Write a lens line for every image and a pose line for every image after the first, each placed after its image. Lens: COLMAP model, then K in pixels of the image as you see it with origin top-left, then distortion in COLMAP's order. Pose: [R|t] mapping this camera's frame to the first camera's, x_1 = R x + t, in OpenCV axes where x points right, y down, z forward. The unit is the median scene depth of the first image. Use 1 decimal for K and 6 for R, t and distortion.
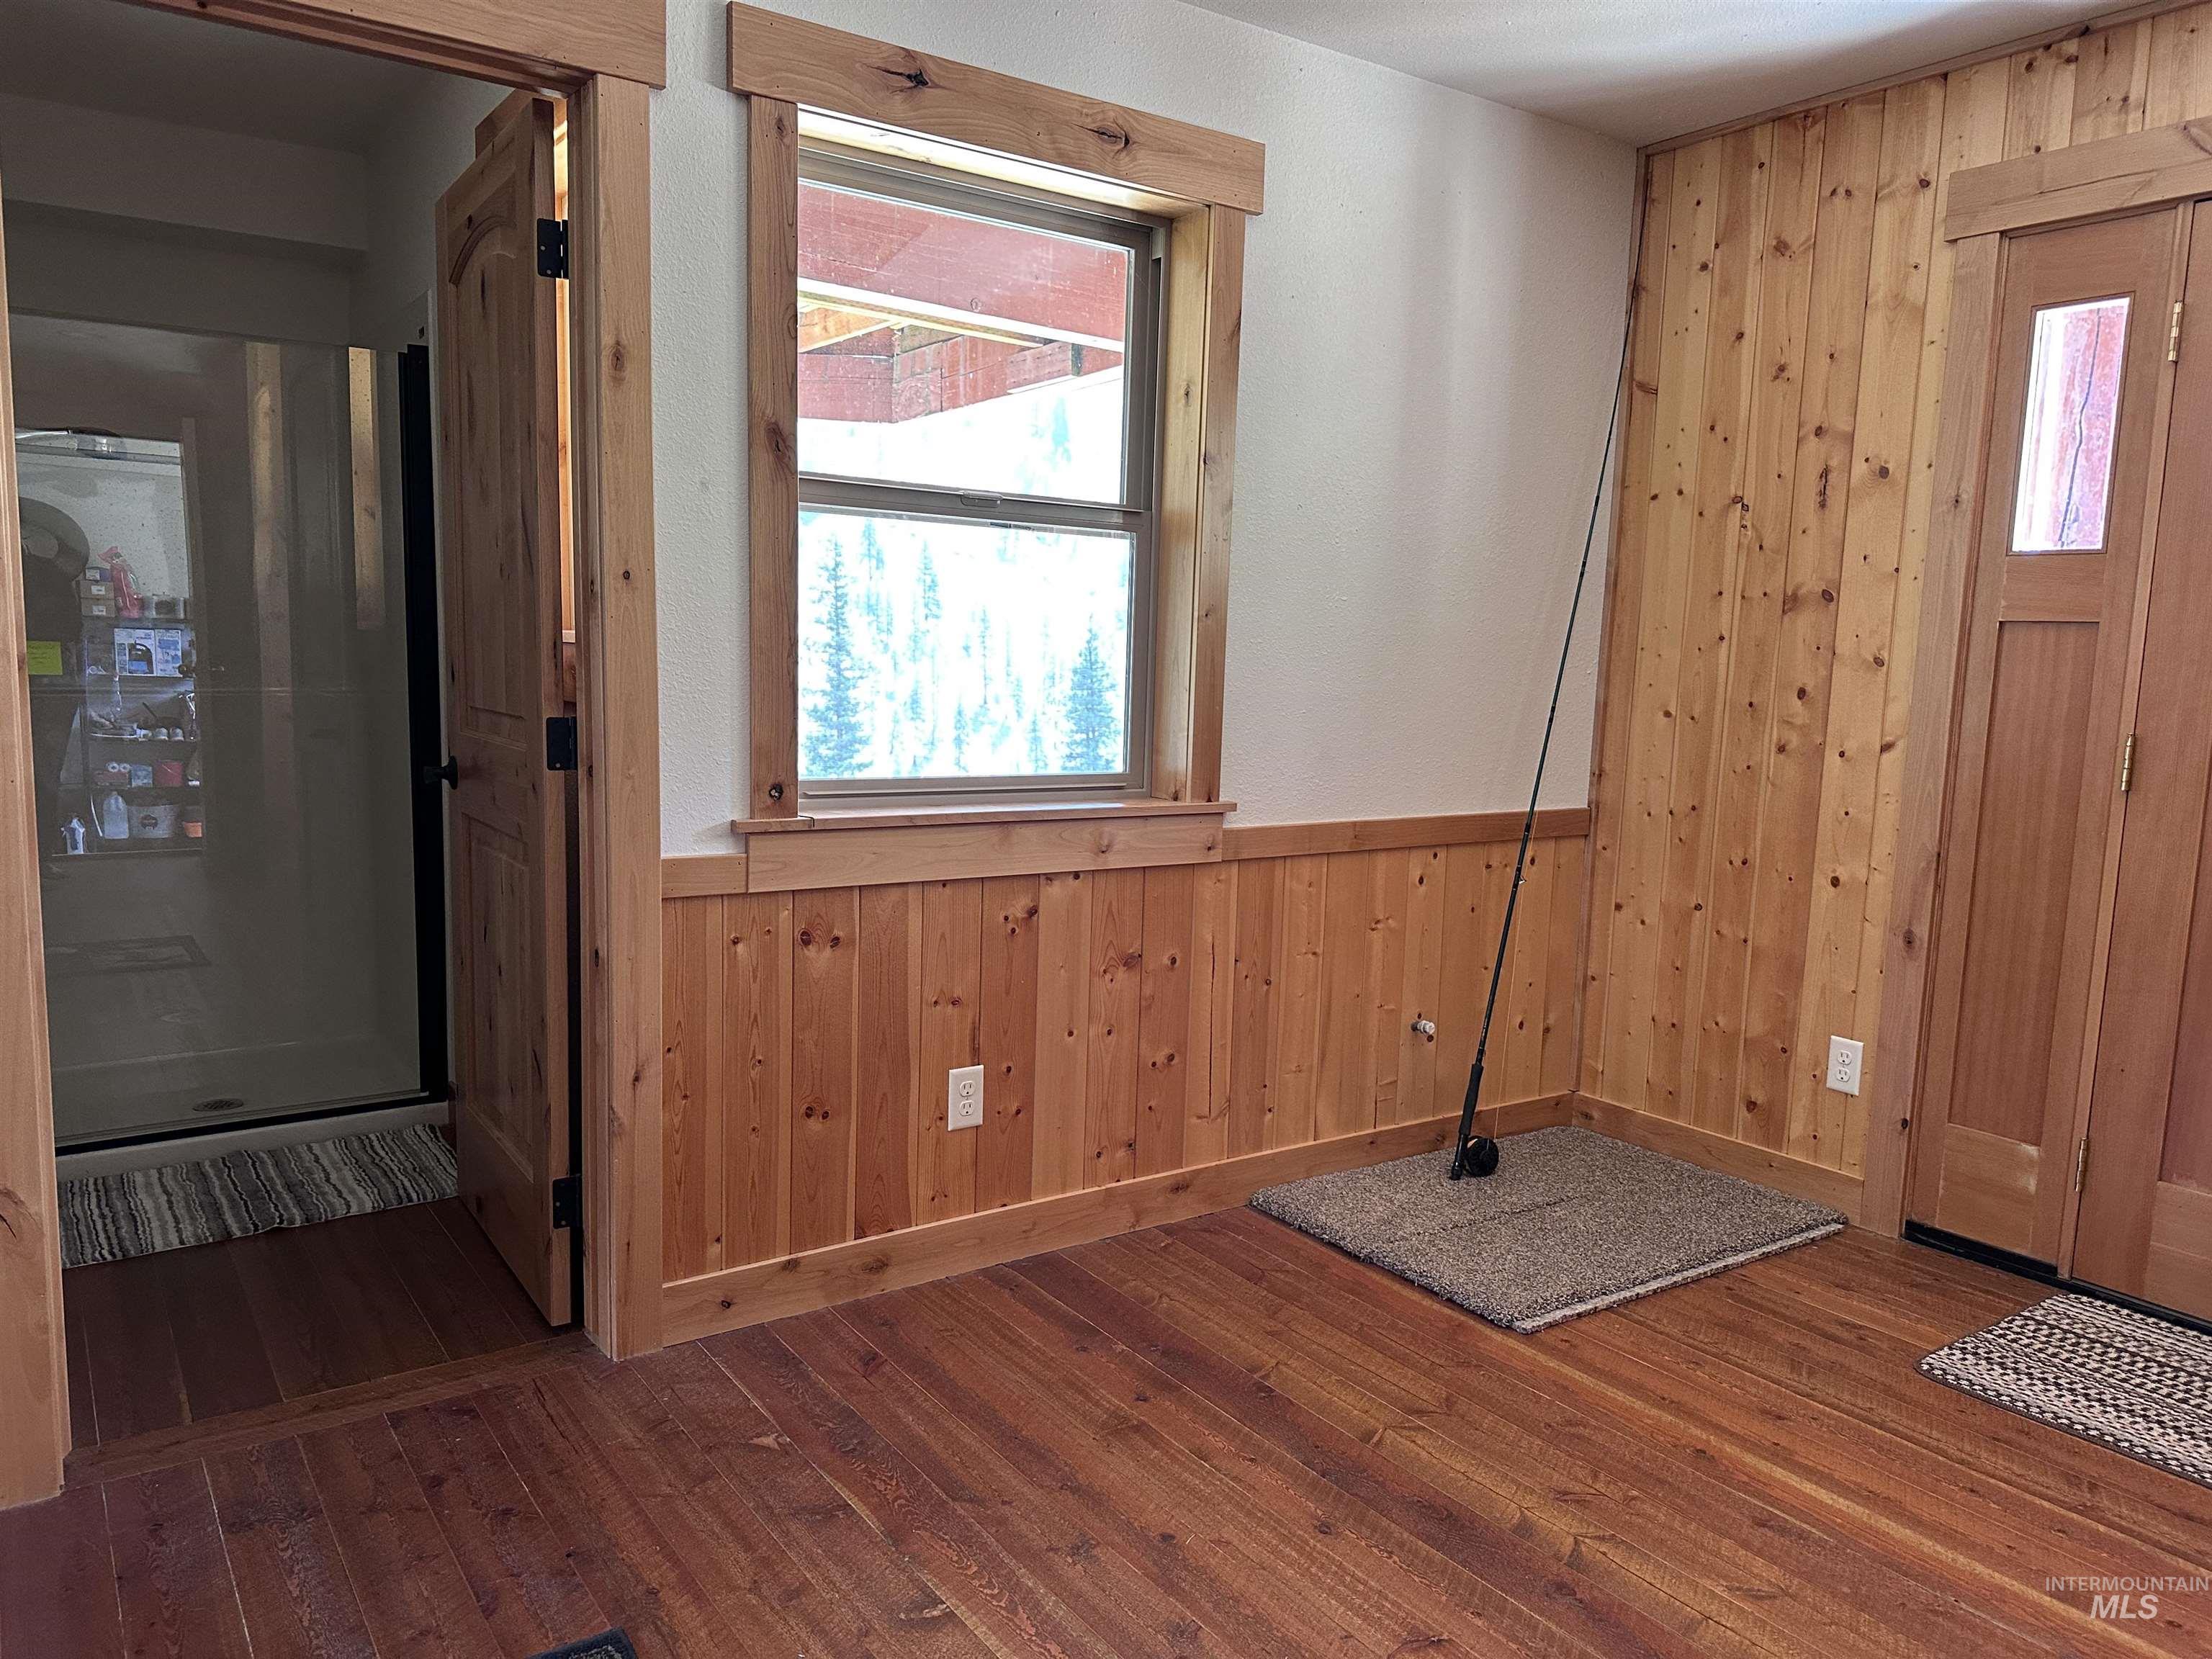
lens RADIAL K [[1556.9, 0, 1105.1], [0, 1556.9, 837.7], [0, 0, 1]] dist [0.063566, -0.079491]
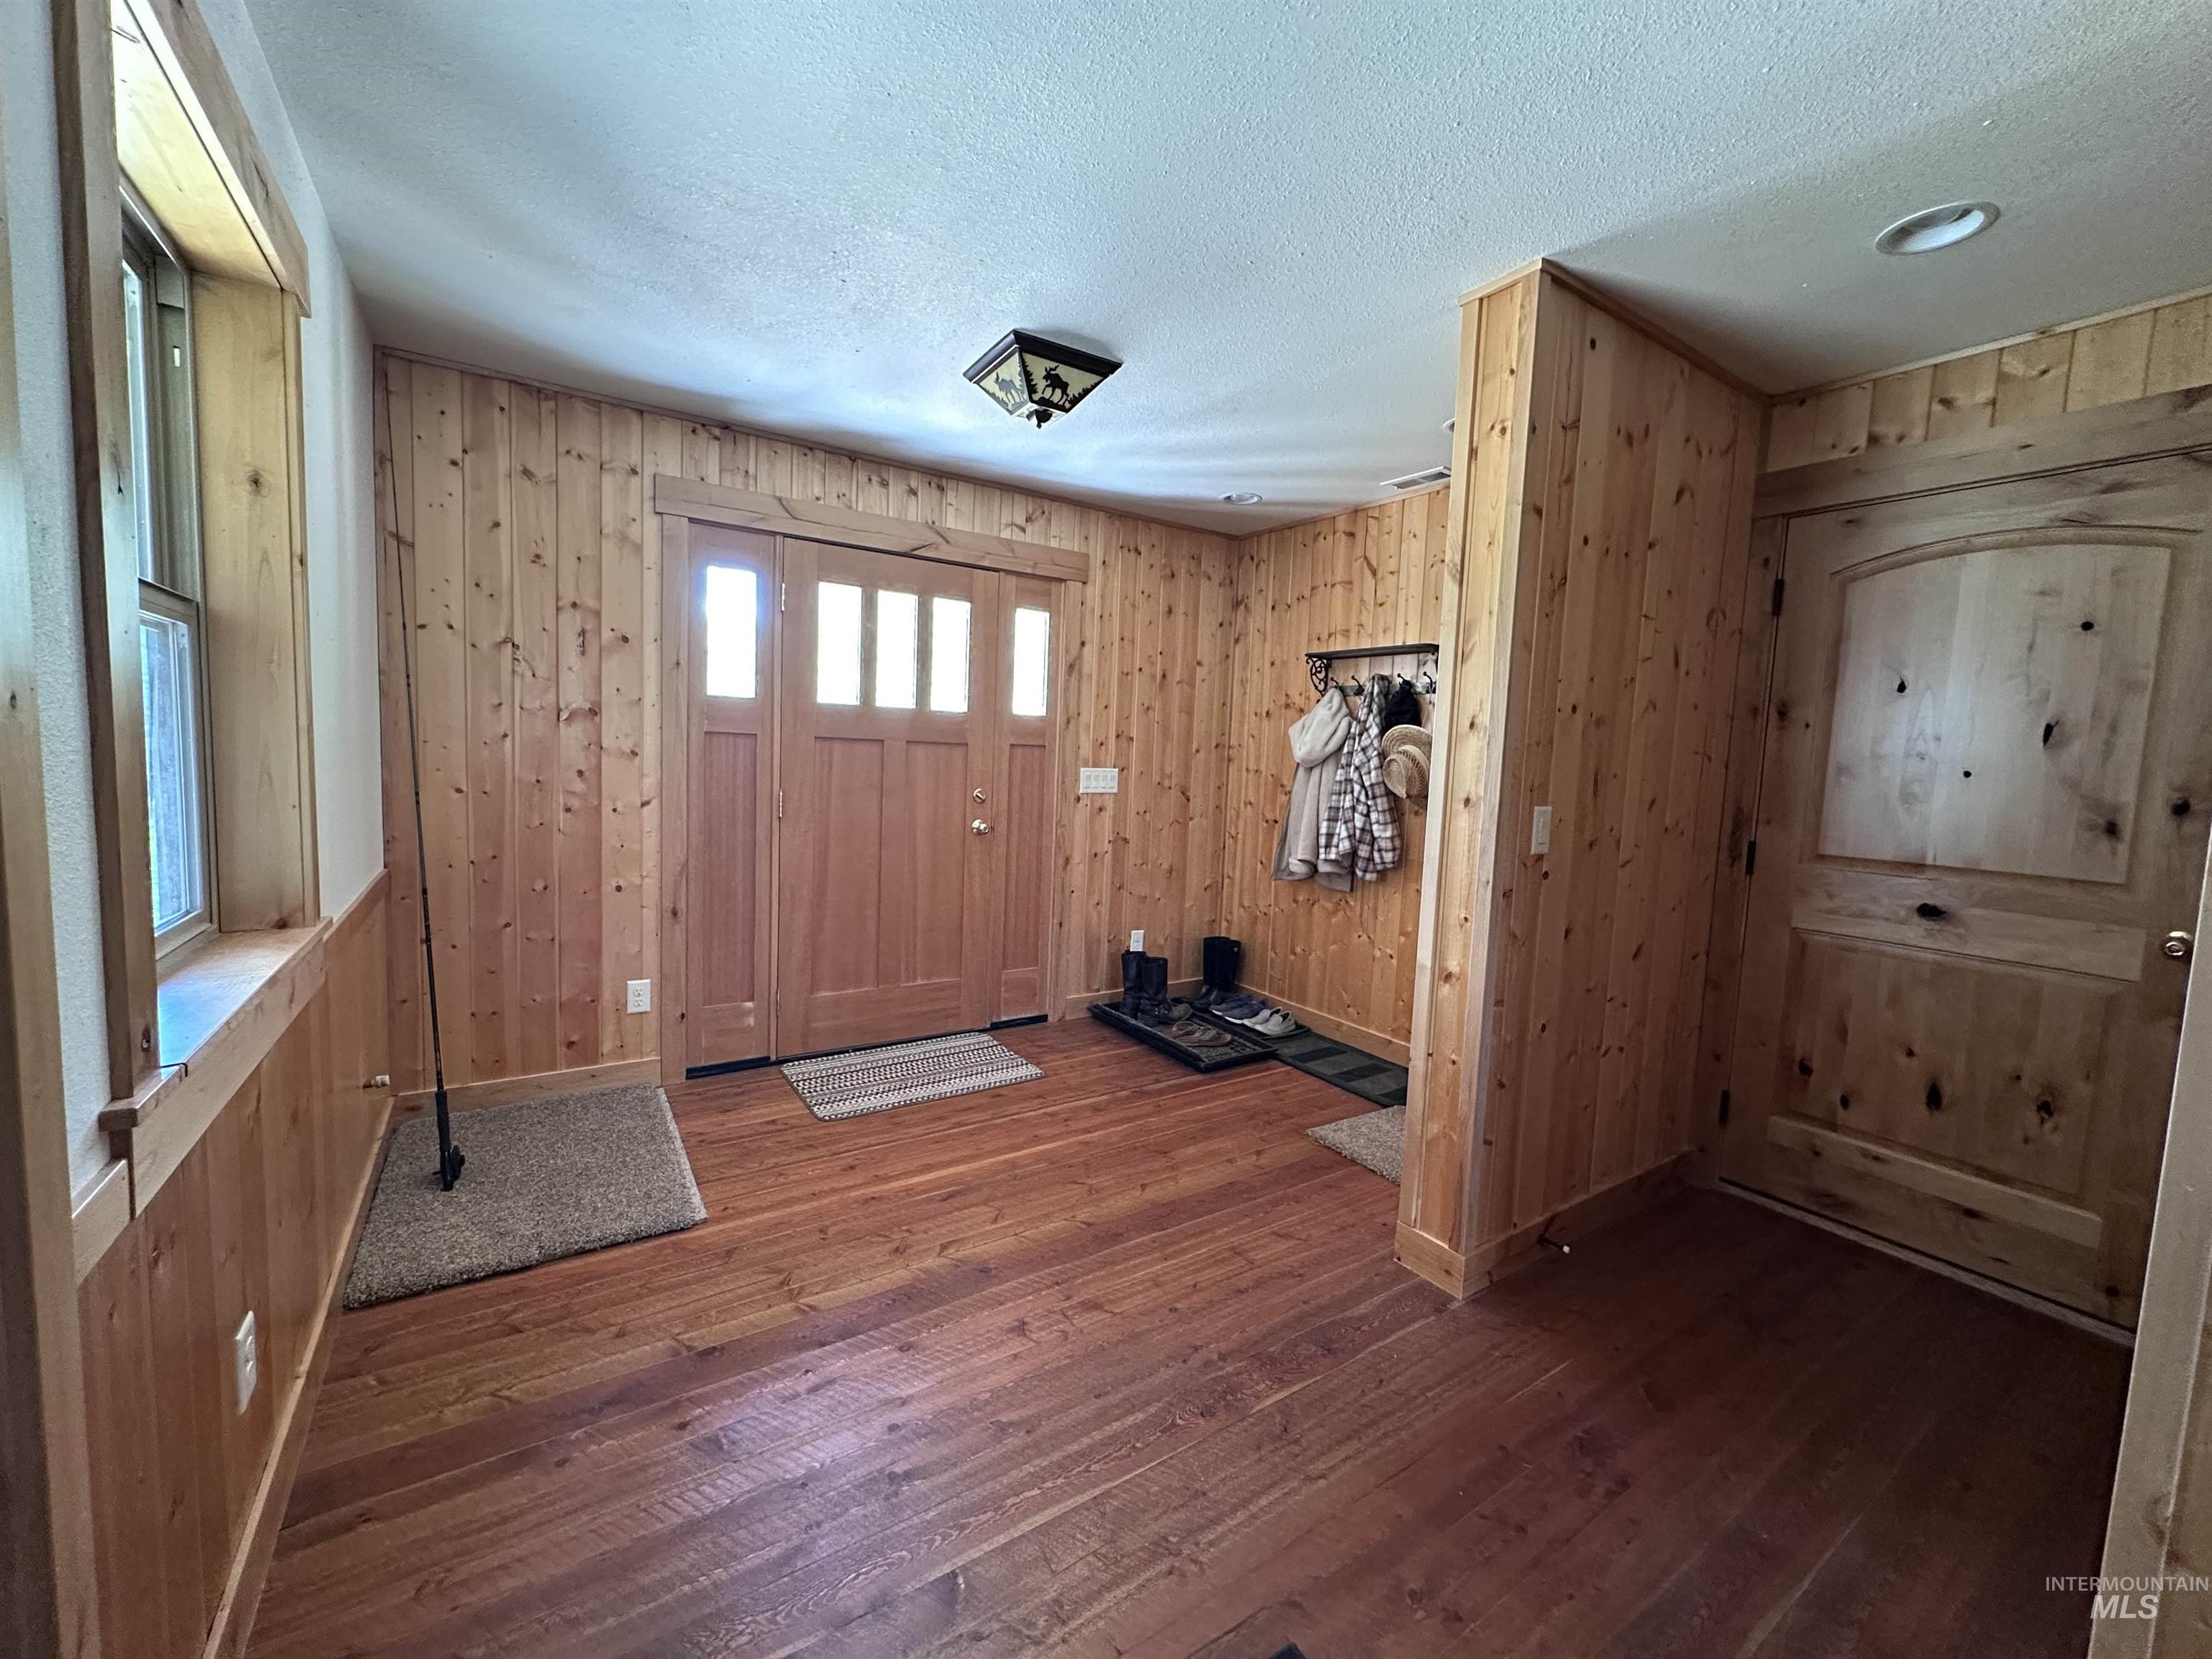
lens RADIAL K [[876.6, 0, 1107.6], [0, 876.6, 820.4], [0, 0, 1]] dist [-0.005871, 0.001229]
pose [[0.021460, -0.103972, 0.994349, -0.430307], [0.081600, 0.991442, 0.101907, -0.095598], [-0.996434, 0.078952, 0.029760, 0.482291]]
